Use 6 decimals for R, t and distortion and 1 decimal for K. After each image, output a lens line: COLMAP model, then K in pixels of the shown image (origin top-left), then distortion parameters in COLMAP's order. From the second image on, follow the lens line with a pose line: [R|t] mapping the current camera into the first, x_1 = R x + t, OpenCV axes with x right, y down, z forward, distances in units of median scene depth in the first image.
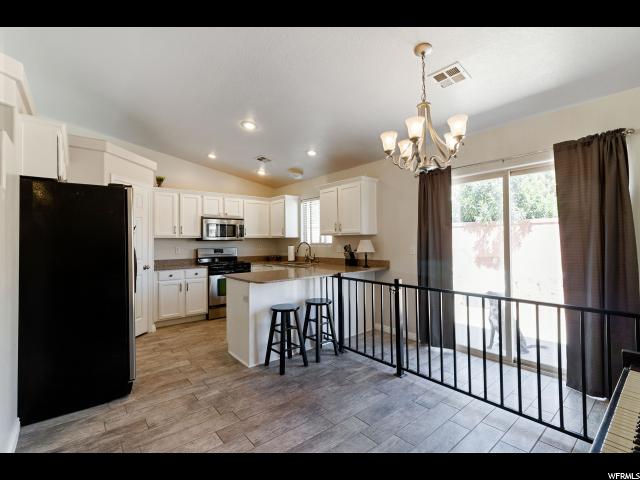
lens RADIAL K [[298.9, 0, 321.4], [0, 298.9, 237.6], [0, 0, 1]] dist [0.003990, 0.001162]
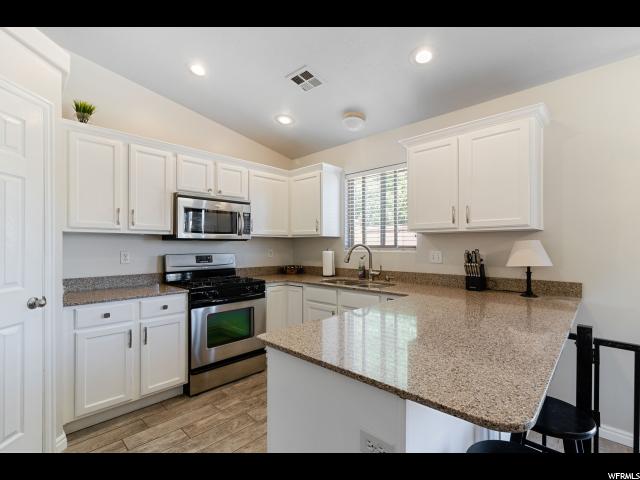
lens RADIAL K [[298.9, 0, 318.8], [0, 298.9, 244.9], [0, 0, 1]] dist [0.003990, 0.001162]
pose [[0.993733, 0.009874, 0.111345, -0.205955], [-0.011039, 0.999891, 0.009850, 0.011813], [-0.111235, -0.011017, 0.993733, 0.450534]]
